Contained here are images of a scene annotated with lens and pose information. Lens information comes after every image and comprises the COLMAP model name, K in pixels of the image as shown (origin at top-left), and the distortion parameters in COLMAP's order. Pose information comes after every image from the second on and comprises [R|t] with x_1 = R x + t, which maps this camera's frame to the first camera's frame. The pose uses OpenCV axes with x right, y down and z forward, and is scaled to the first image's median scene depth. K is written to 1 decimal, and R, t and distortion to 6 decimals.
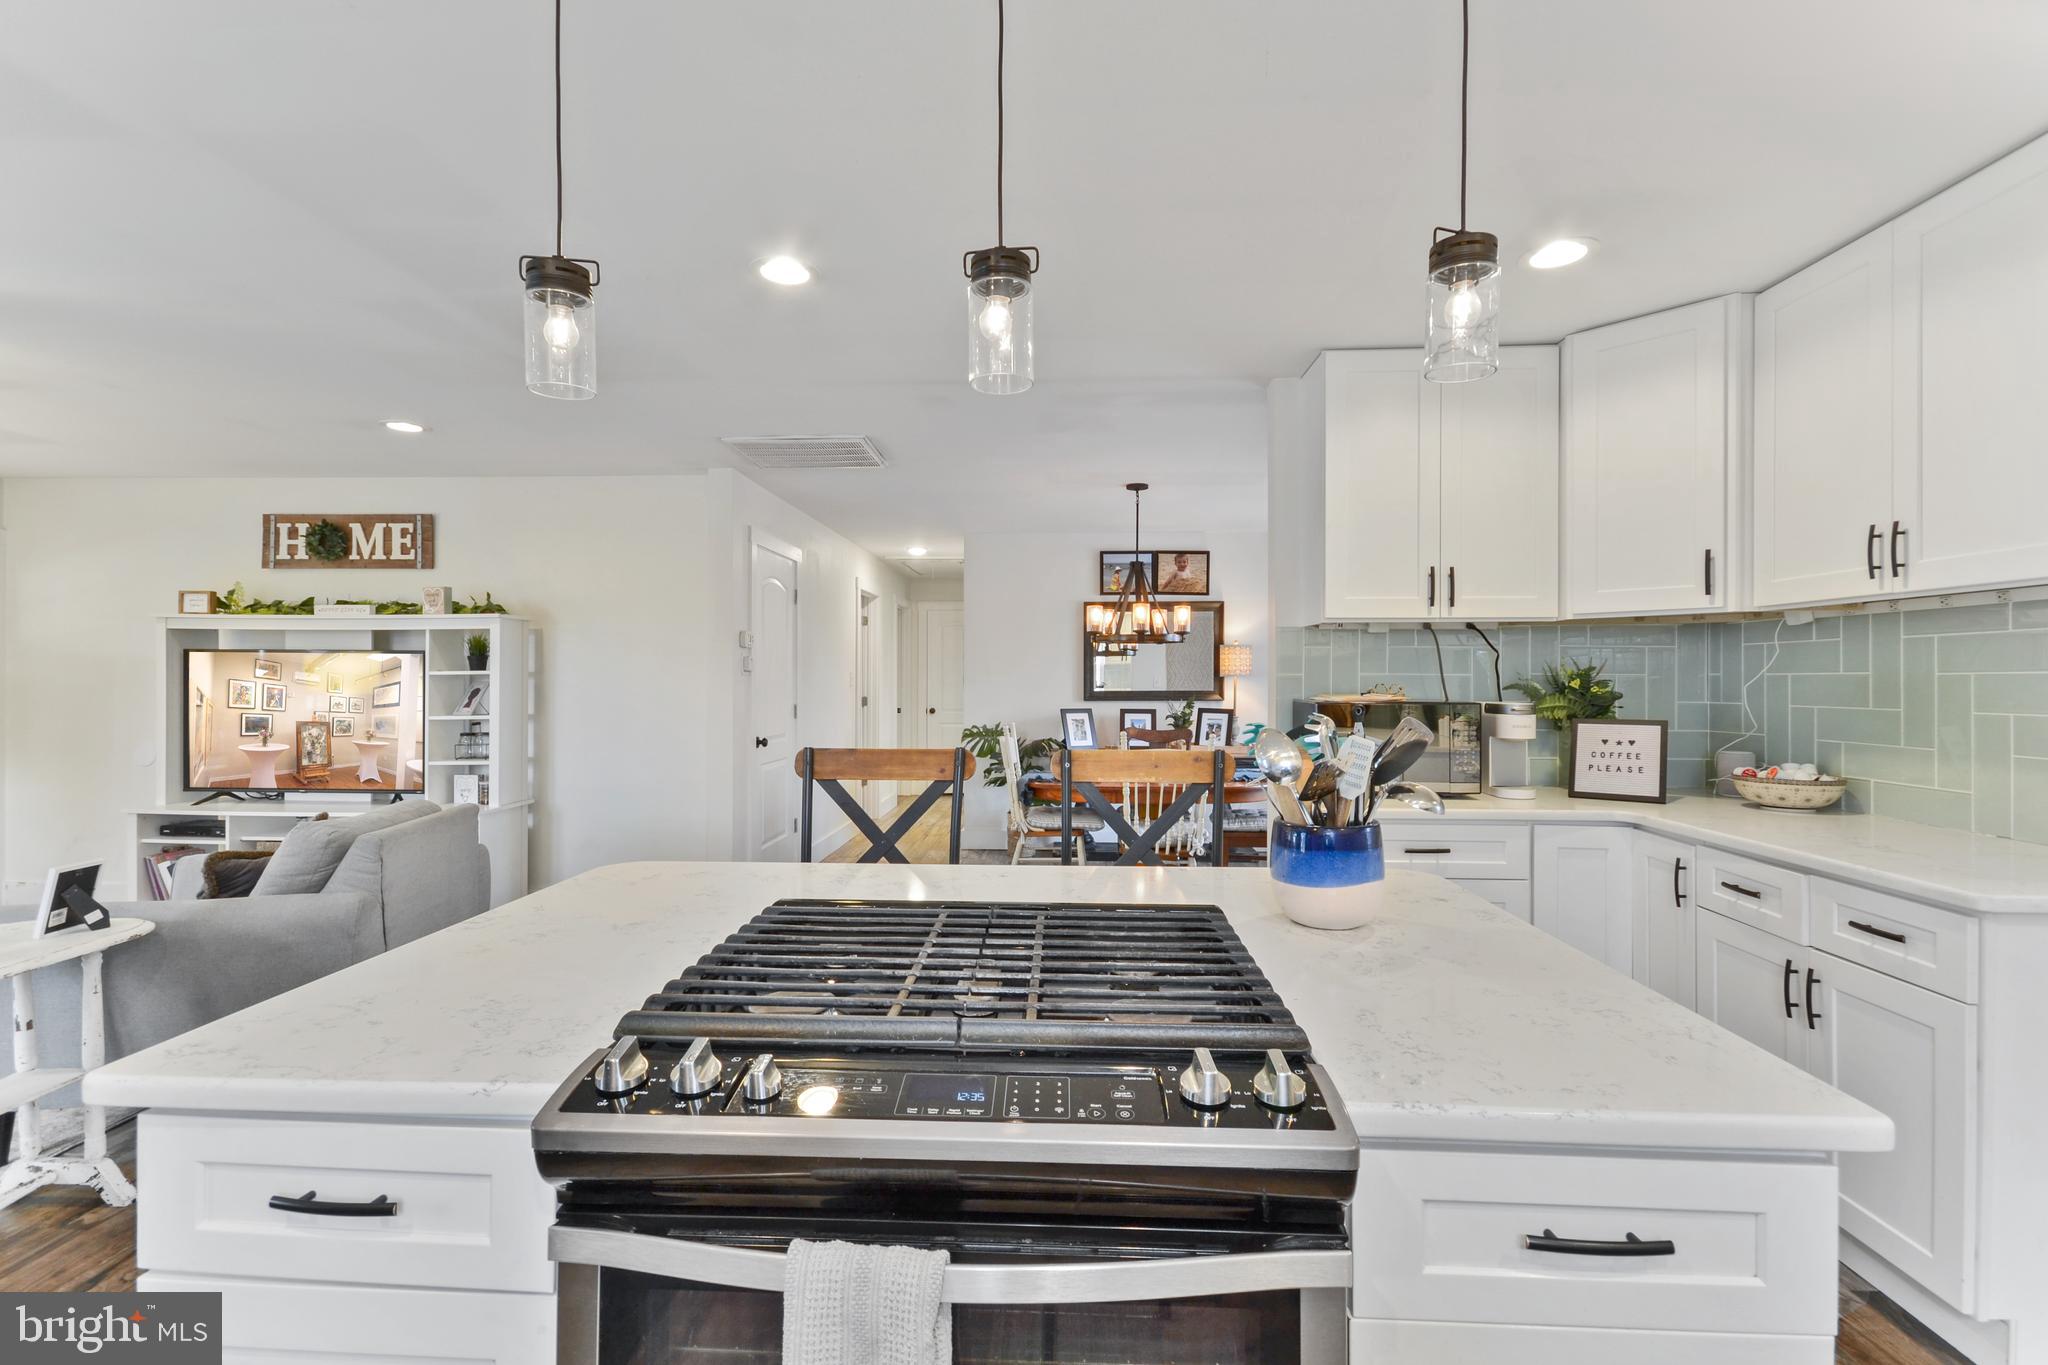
lens RADIAL K [[935.2, 0, 1025.7], [0, 935.2, 678.1], [0, 0, 1]] dist [0.022490, -0.007691]
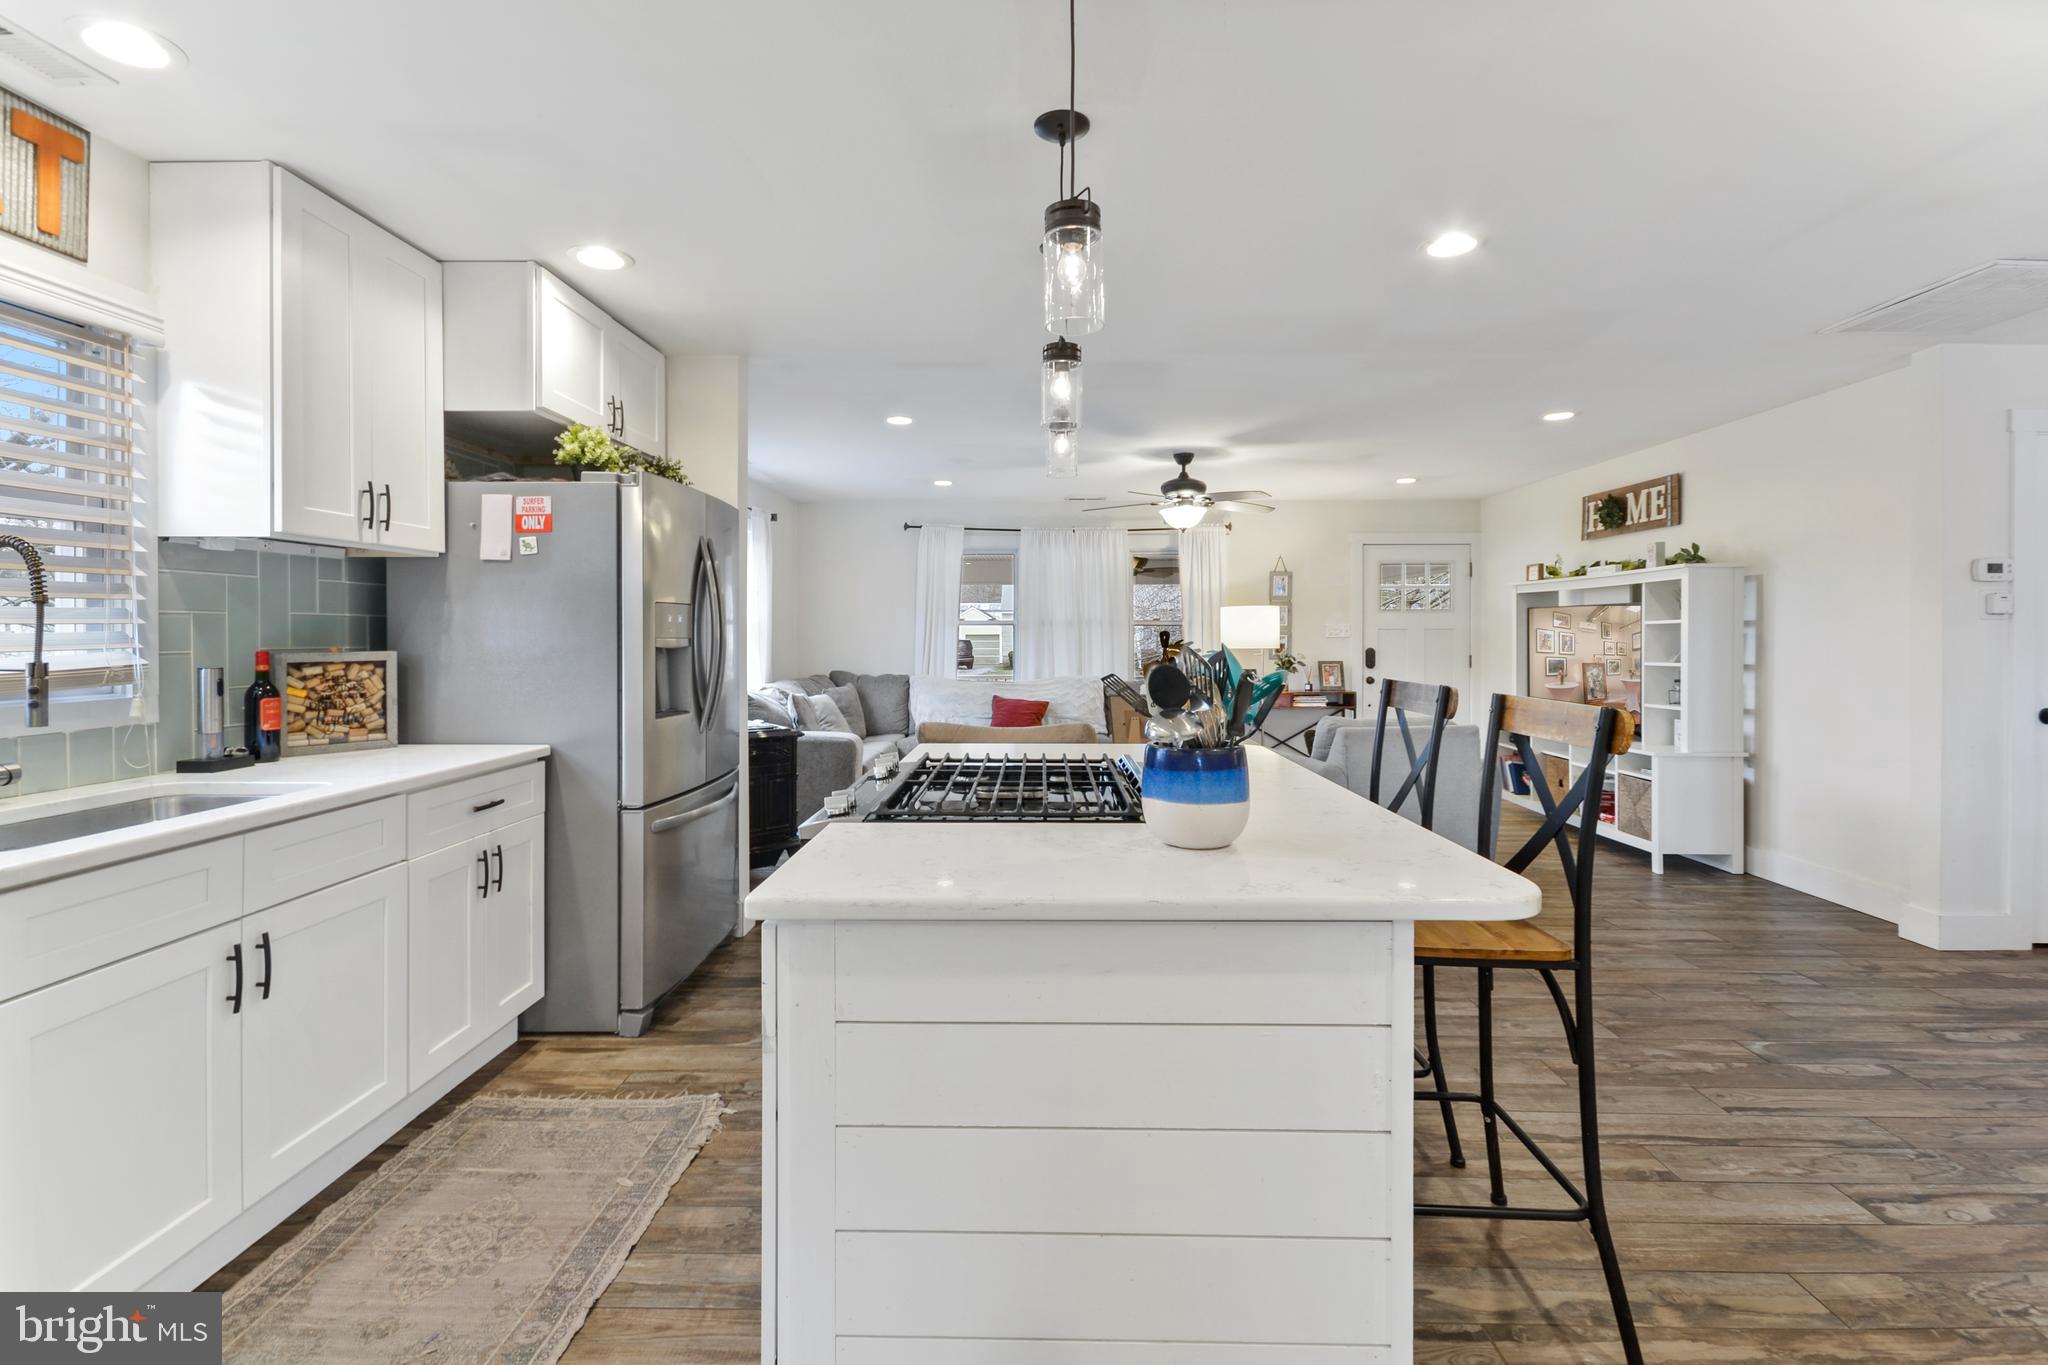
lens RADIAL K [[919.7, 0, 1032.2], [0, 919.7, 631.4], [0, 0, 1]] dist [0.020508, -0.006357]
pose [[0.033444, -0.005655, -0.999425, 0.395808], [-0.001745, 0.999982, -0.005717, 0.012130], [0.999439, 0.001936, 0.033434, 0.239237]]
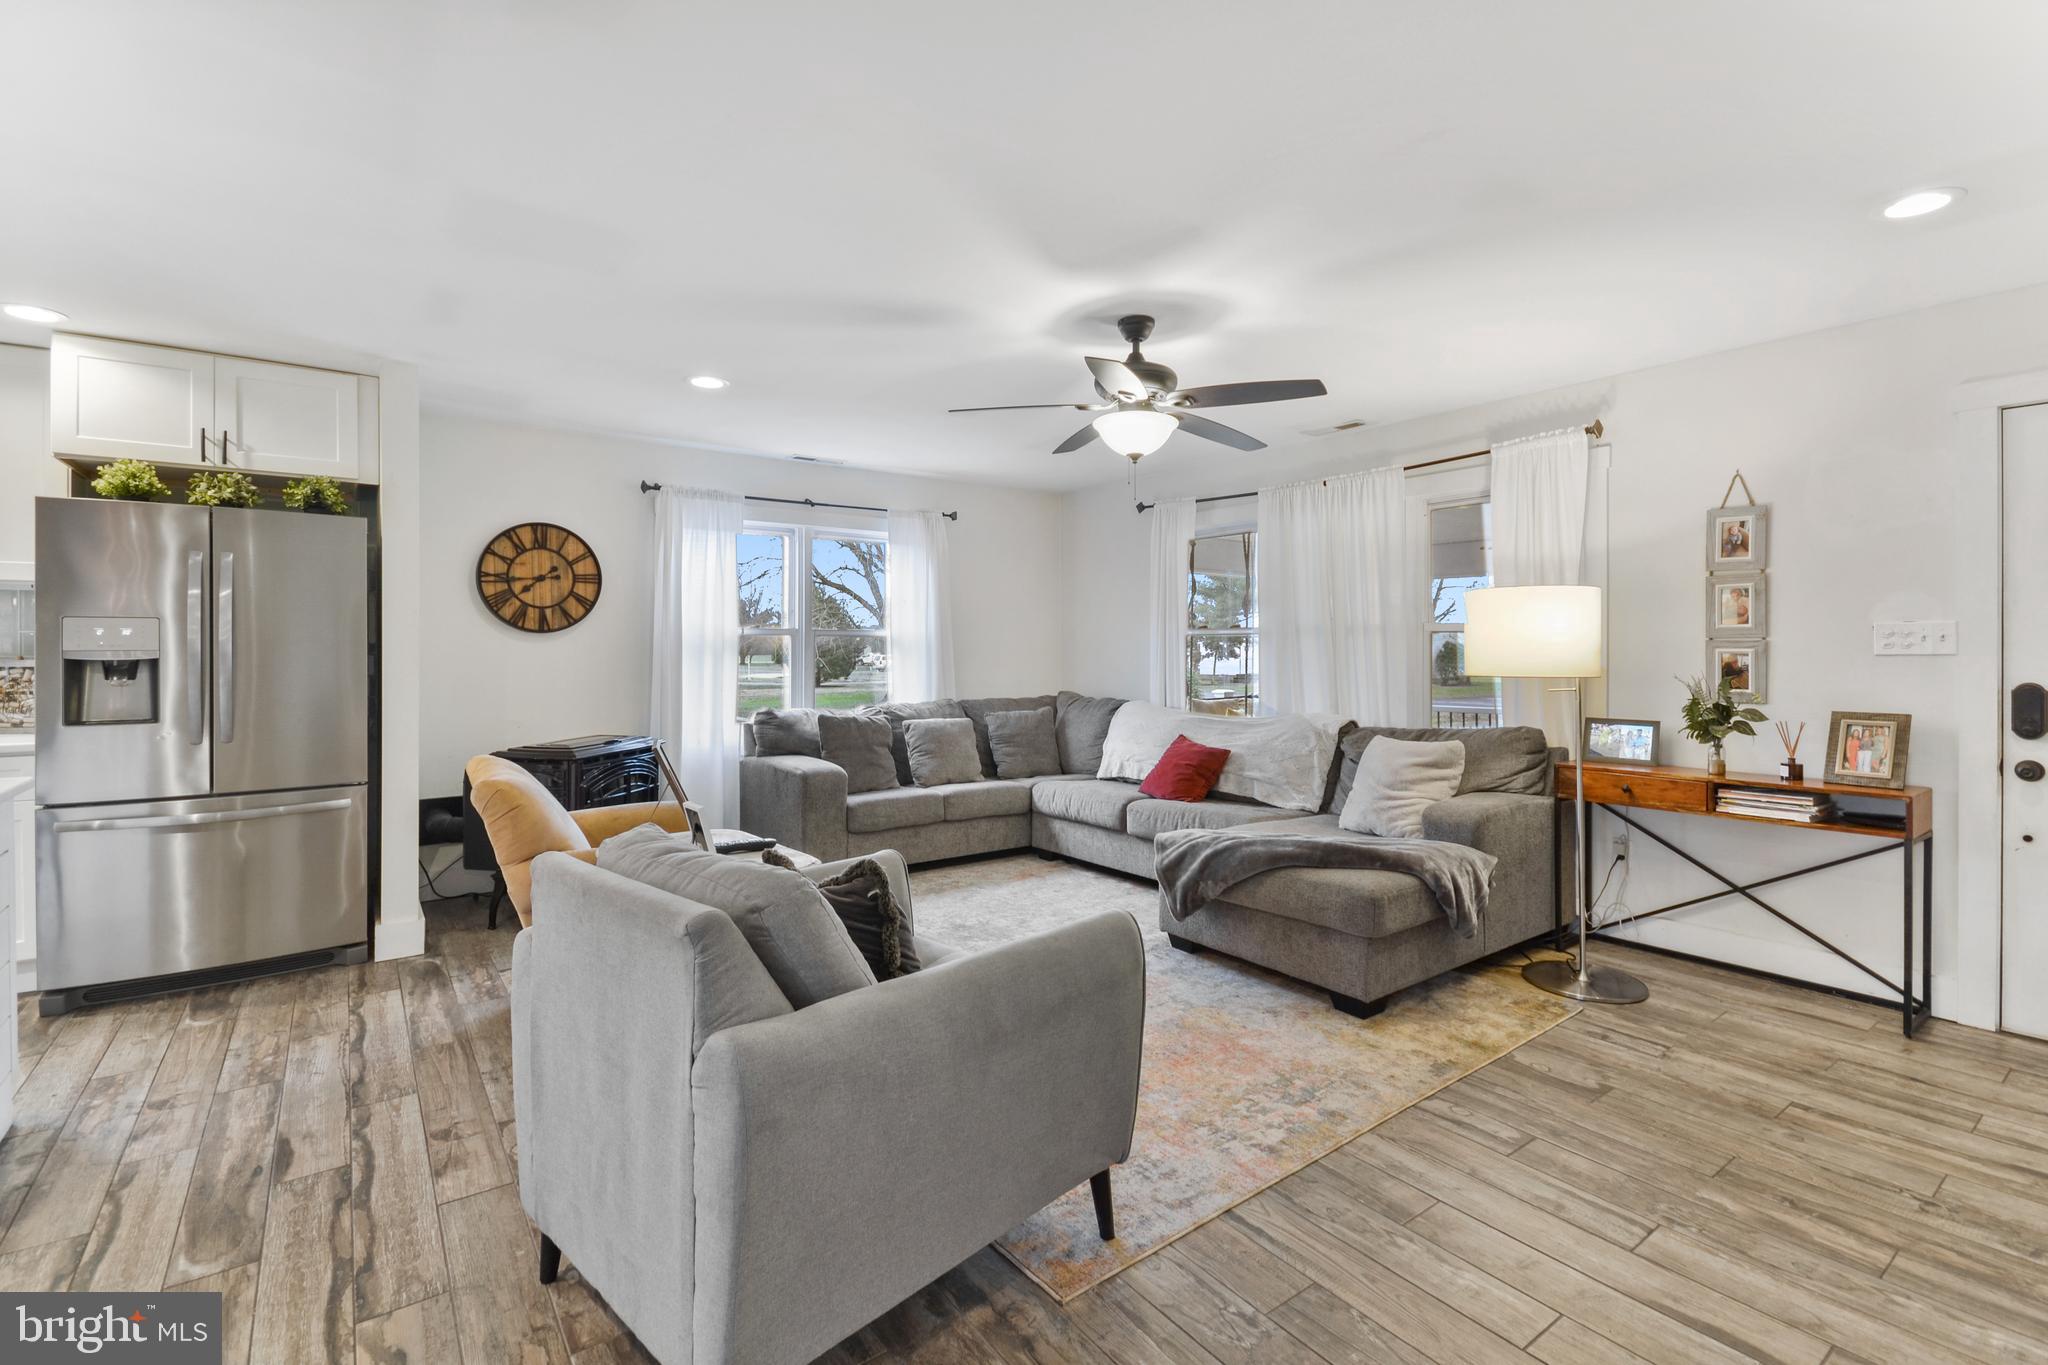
lens RADIAL K [[919.7, 0, 1026.8], [0, 919.7, 649.4], [0, 0, 1]] dist [0.020508, -0.006357]
pose [[-0.772135, -0.000214, -0.635458, -0.279833], [-0.001289, 0.999998, 0.001230, 0.008814], [0.635457, 0.001769, -0.772134, 0.909741]]
